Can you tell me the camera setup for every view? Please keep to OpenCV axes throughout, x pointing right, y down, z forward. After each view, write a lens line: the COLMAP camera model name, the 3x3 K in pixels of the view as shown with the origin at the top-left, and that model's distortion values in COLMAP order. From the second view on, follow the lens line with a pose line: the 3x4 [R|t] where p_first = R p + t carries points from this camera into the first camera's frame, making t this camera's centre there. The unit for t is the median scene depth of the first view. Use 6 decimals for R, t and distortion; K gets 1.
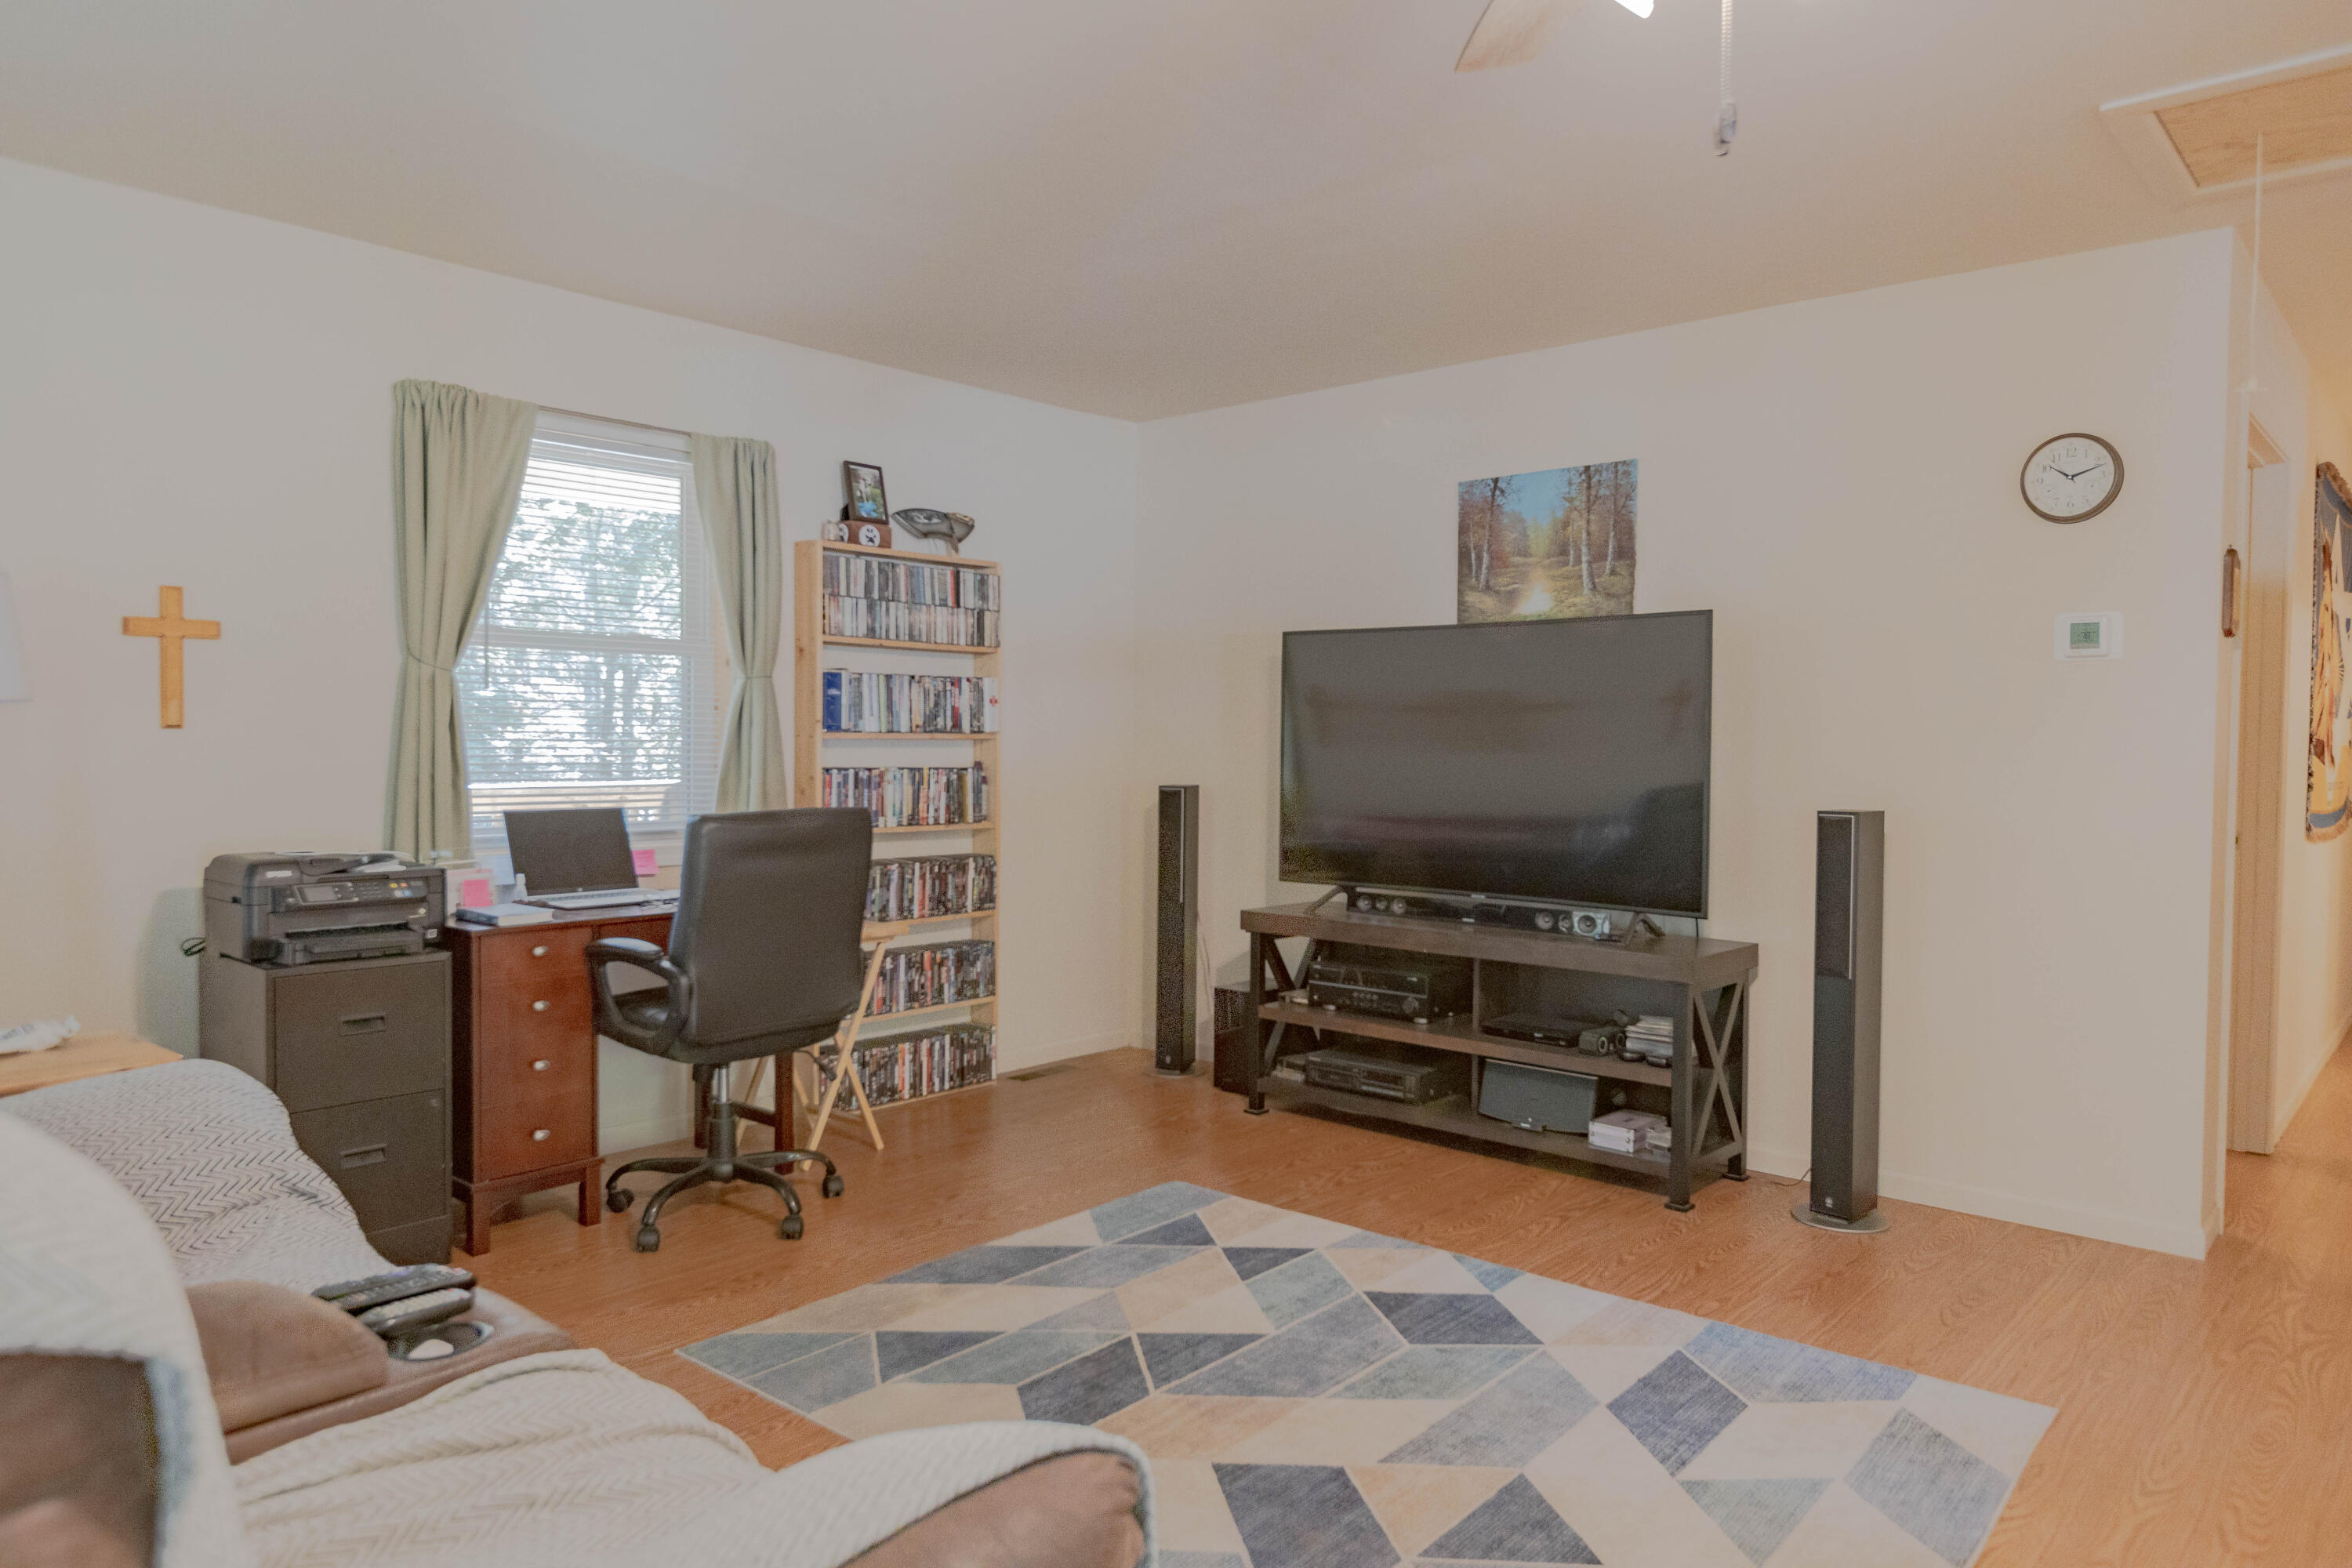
lens RADIAL K [[1491.6, 0, 1176.0], [0, 1491.6, 784.0], [0, 0, 1]] dist [0.012119, -0.000401]
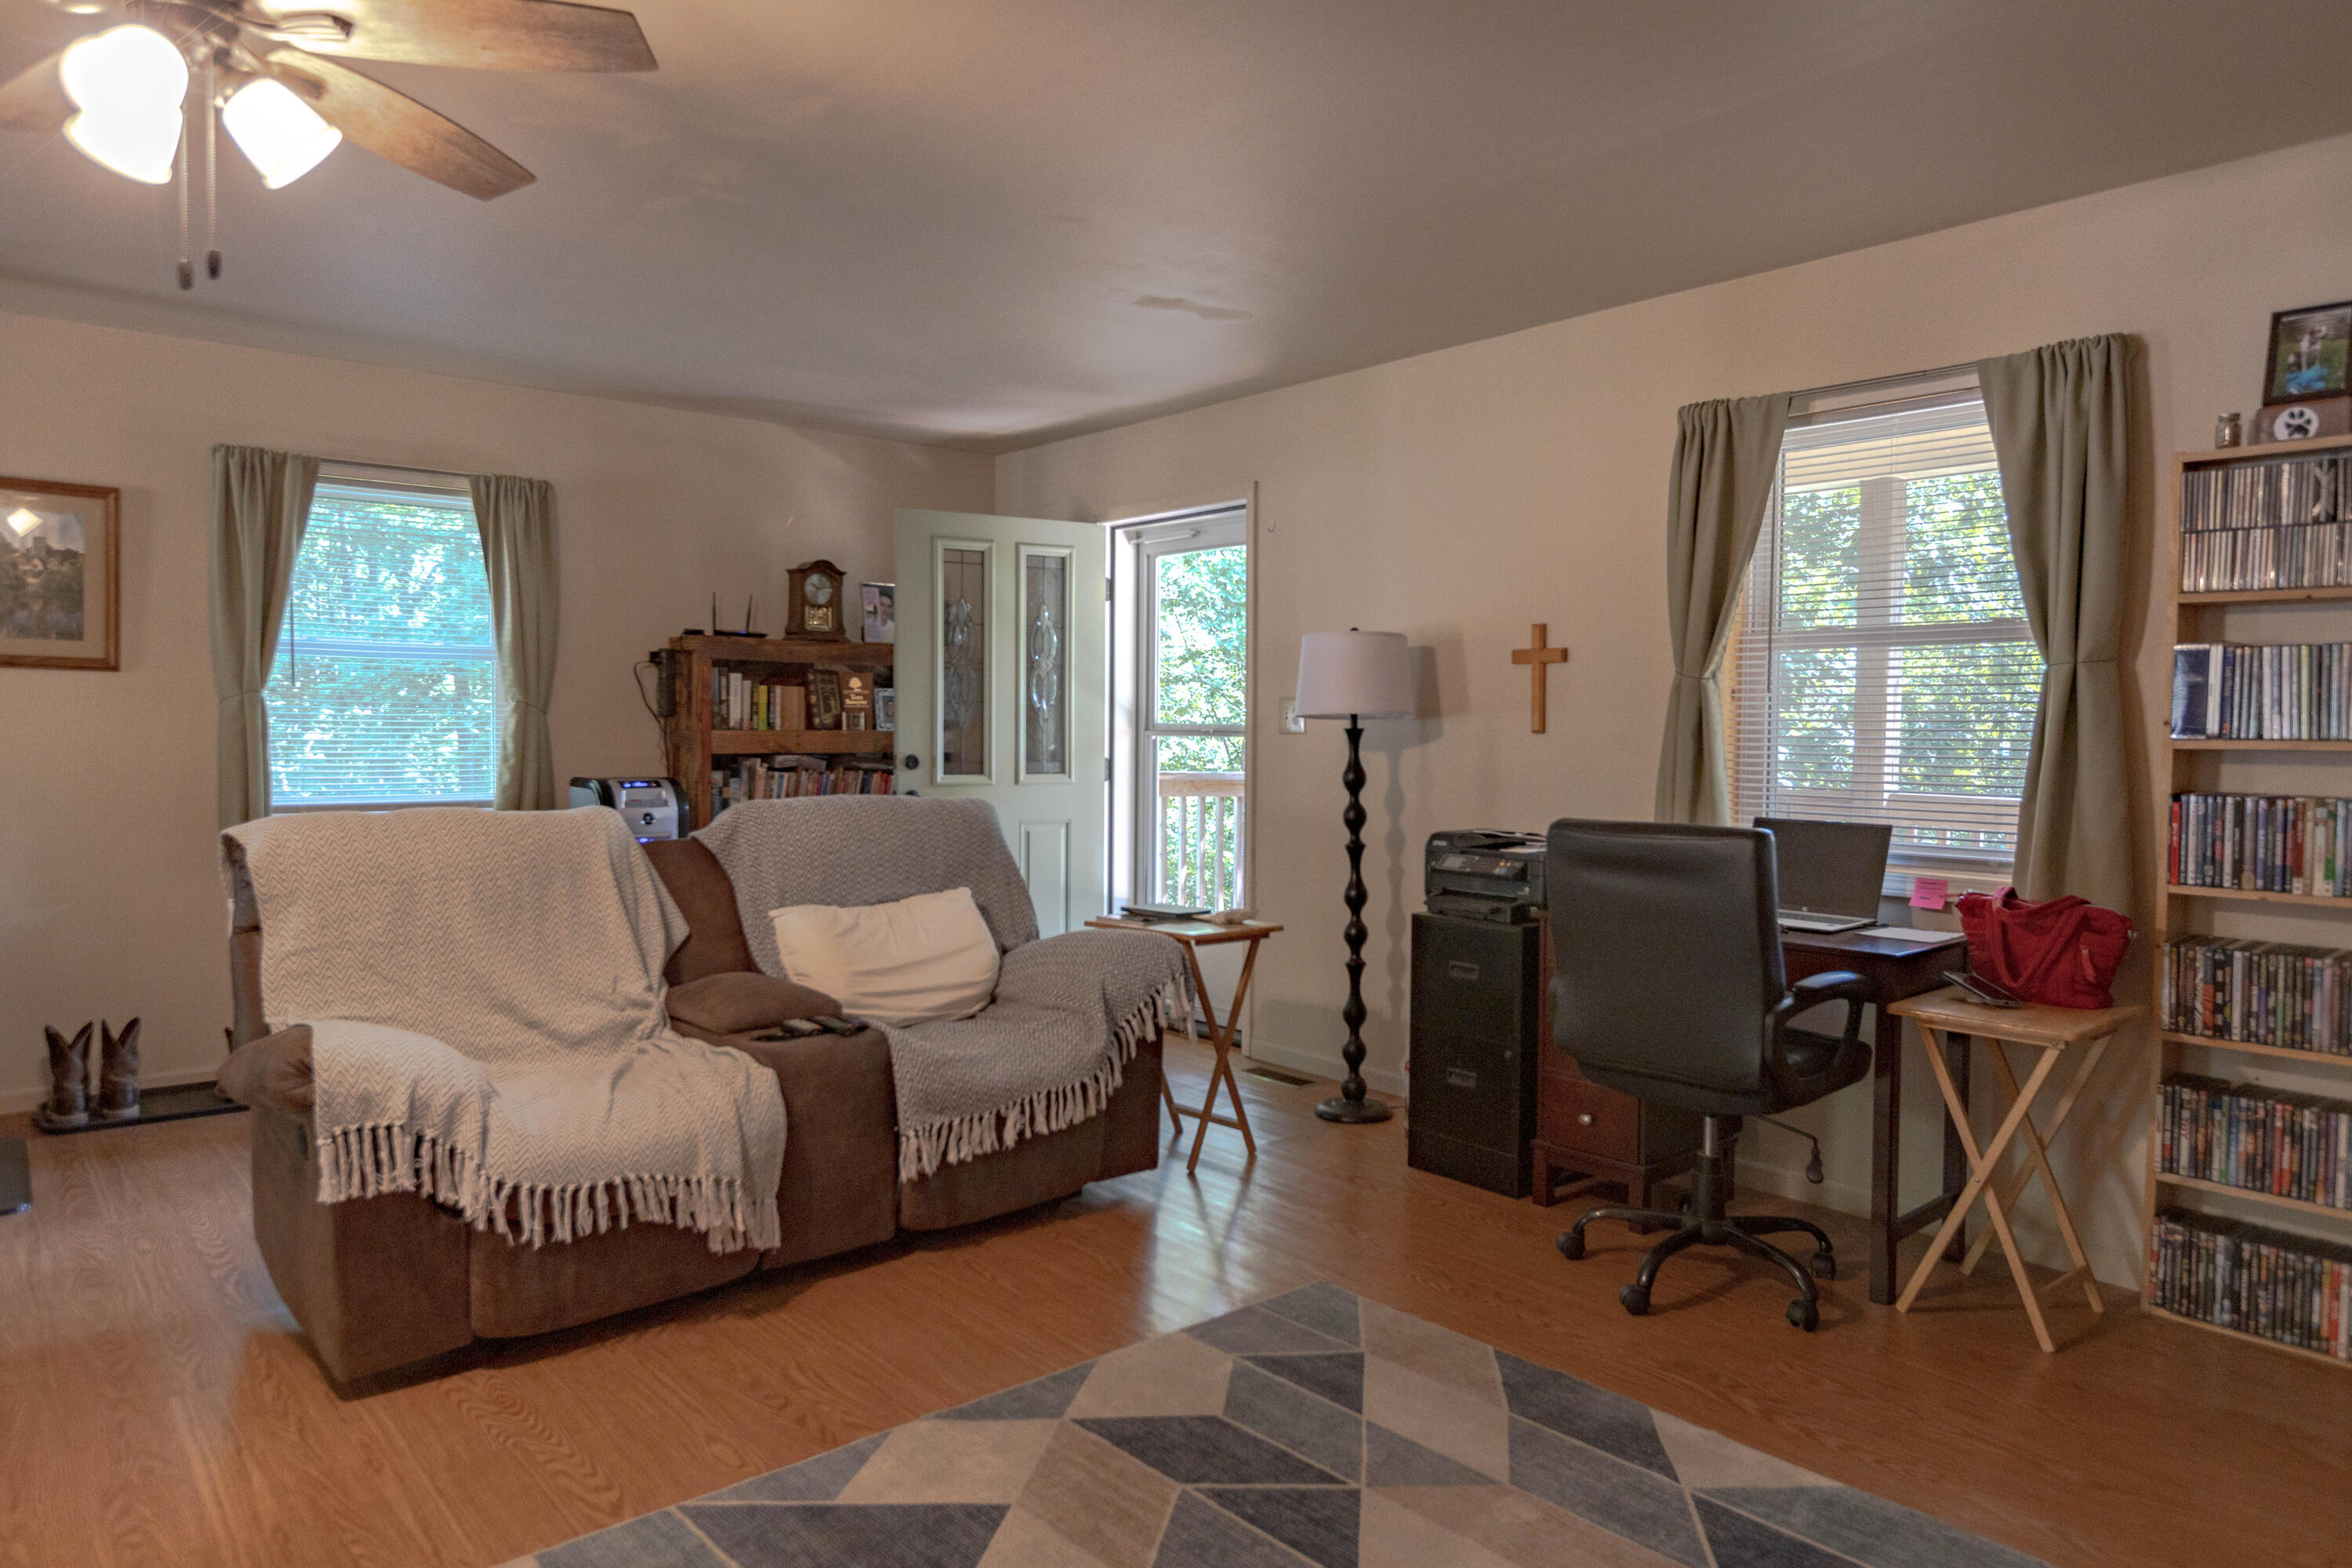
lens RADIAL K [[1491.6, 0, 1176.0], [0, 1491.6, 784.0], [0, 0, 1]] dist [0.012119, -0.000401]
pose [[-0.141136, 0.029944, -0.989537, 0.631908], [-0.043529, 0.998388, 0.036420, -0.025108], [0.989033, 0.048214, -0.139605, 0.828622]]
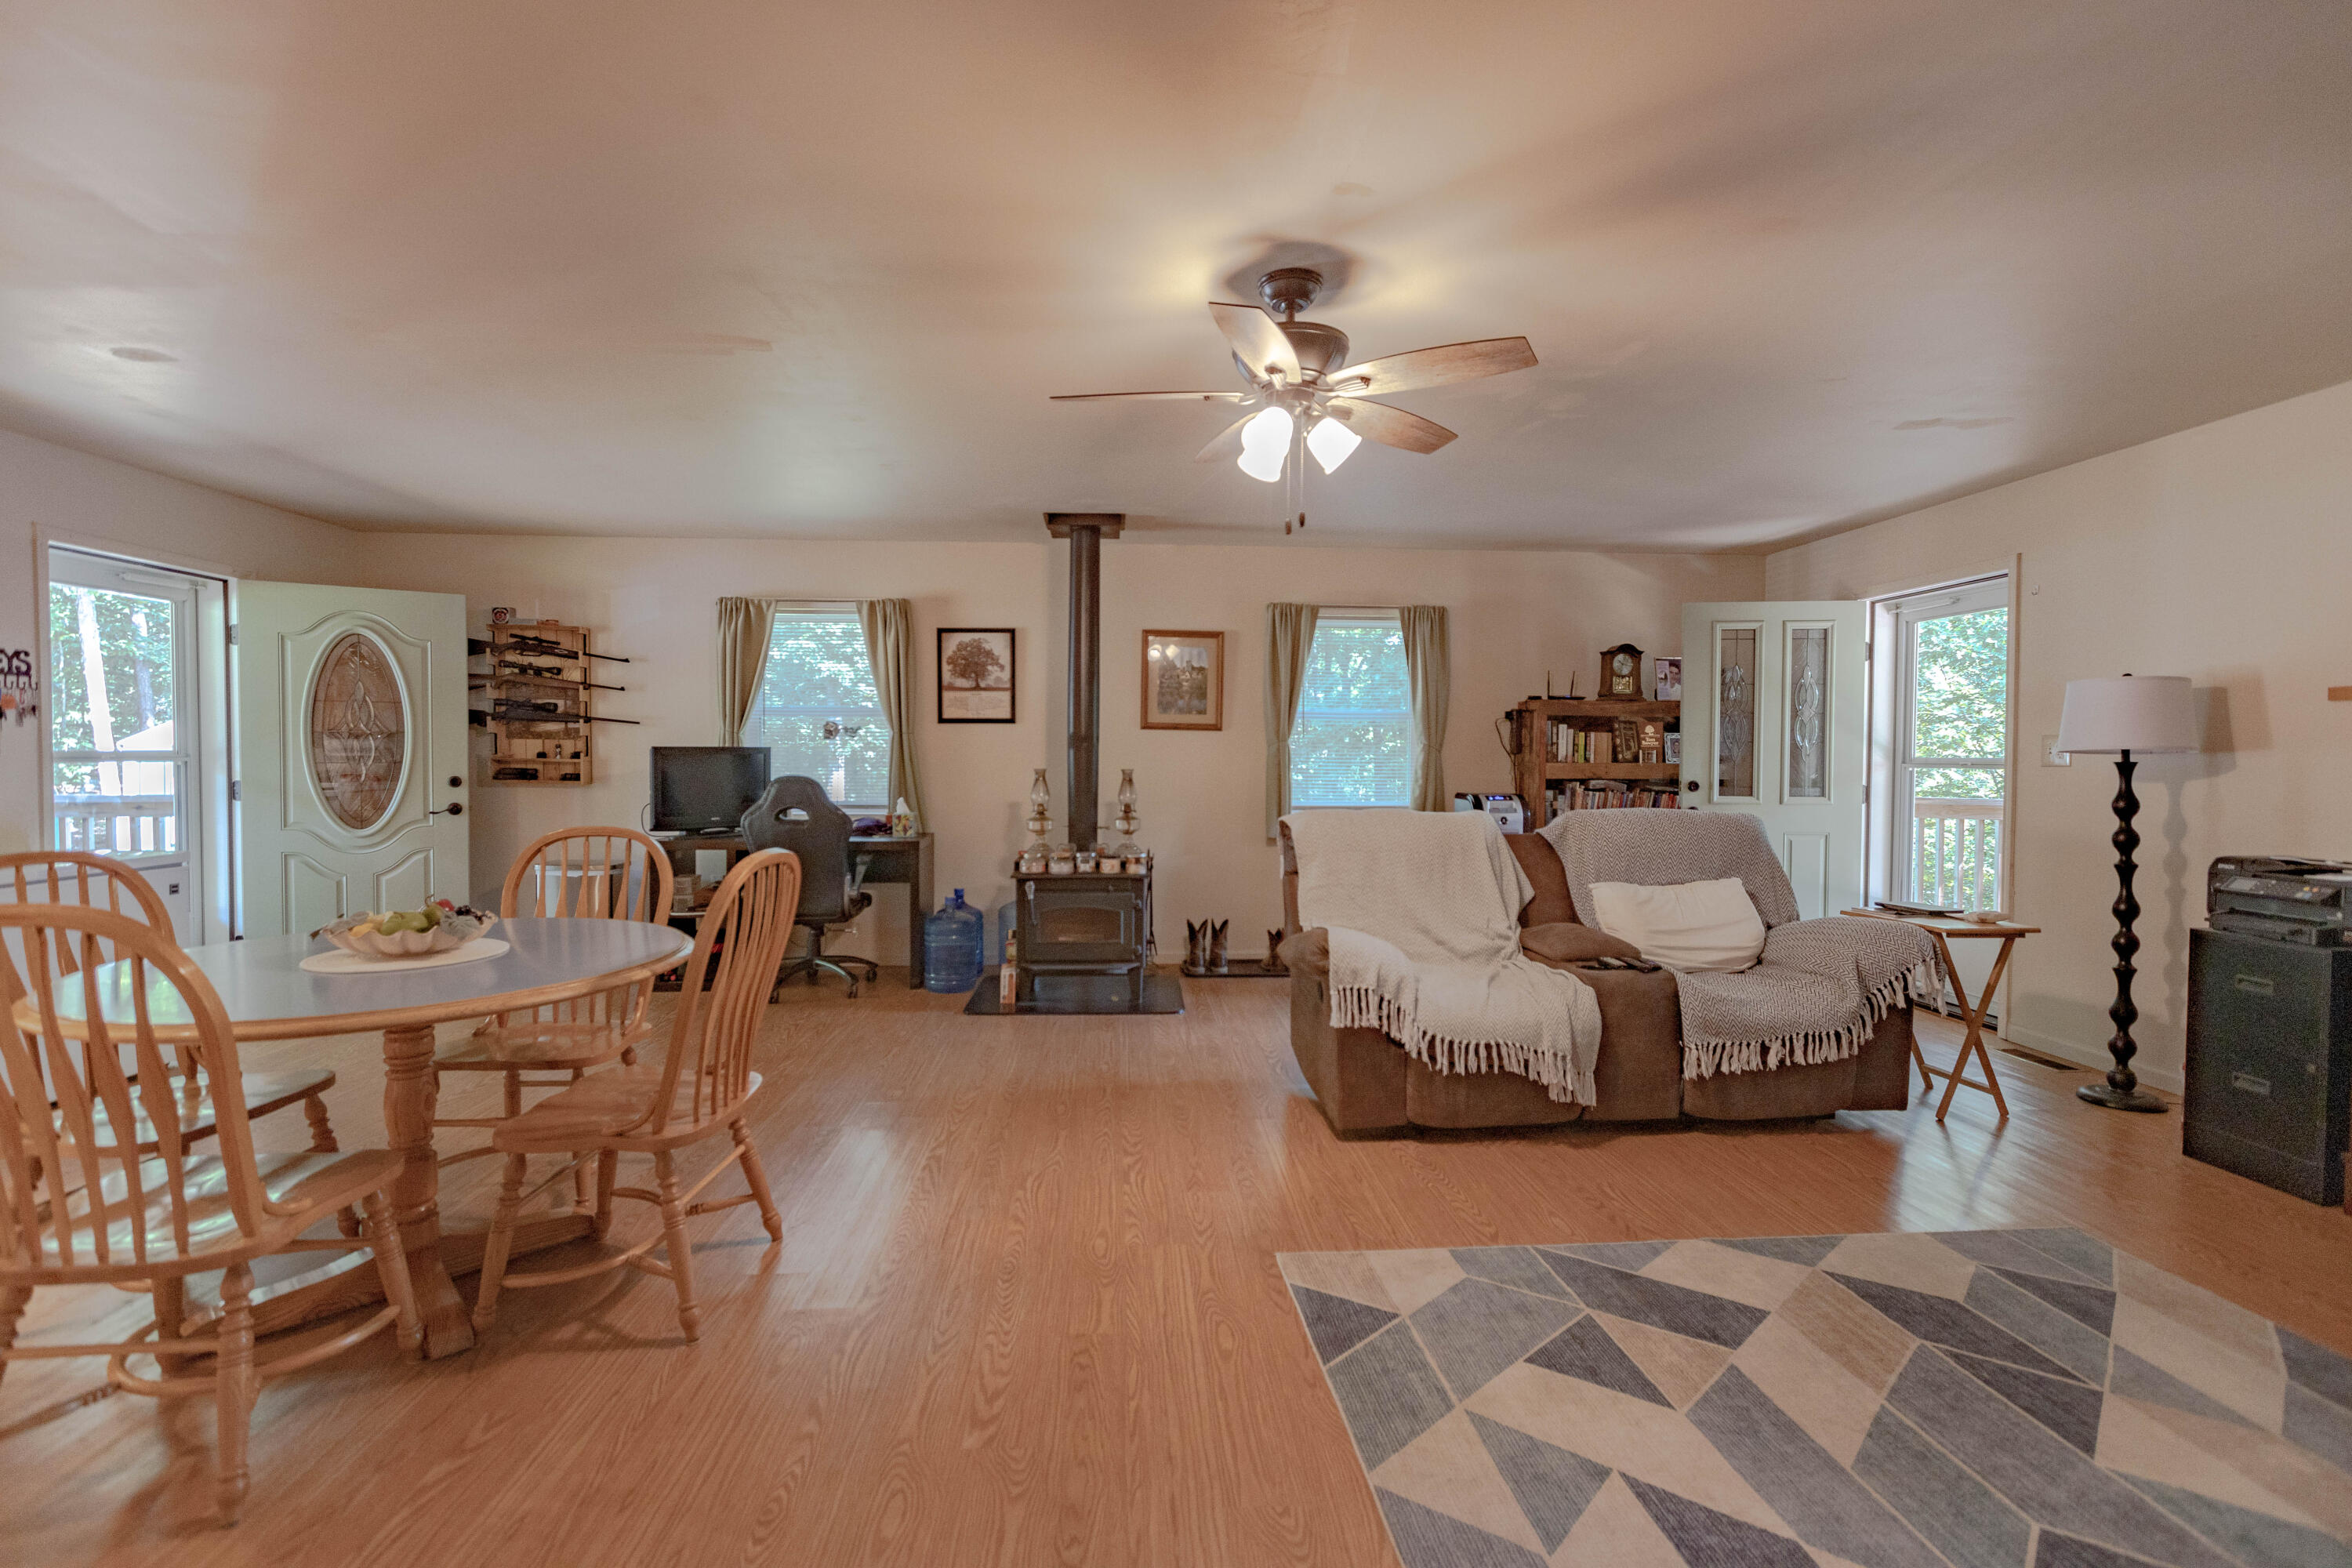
lens RADIAL K [[1033.9, 0, 1169.6], [0, 1033.9, 778.3], [0, 0, 1]] dist [0.001835, -0.001226]
pose [[-0.704515, 0.004922, -0.709672, 0.716599], [-0.035181, 0.998504, 0.041851, -0.026179], [0.708817, 0.054452, -0.703288, 0.848969]]
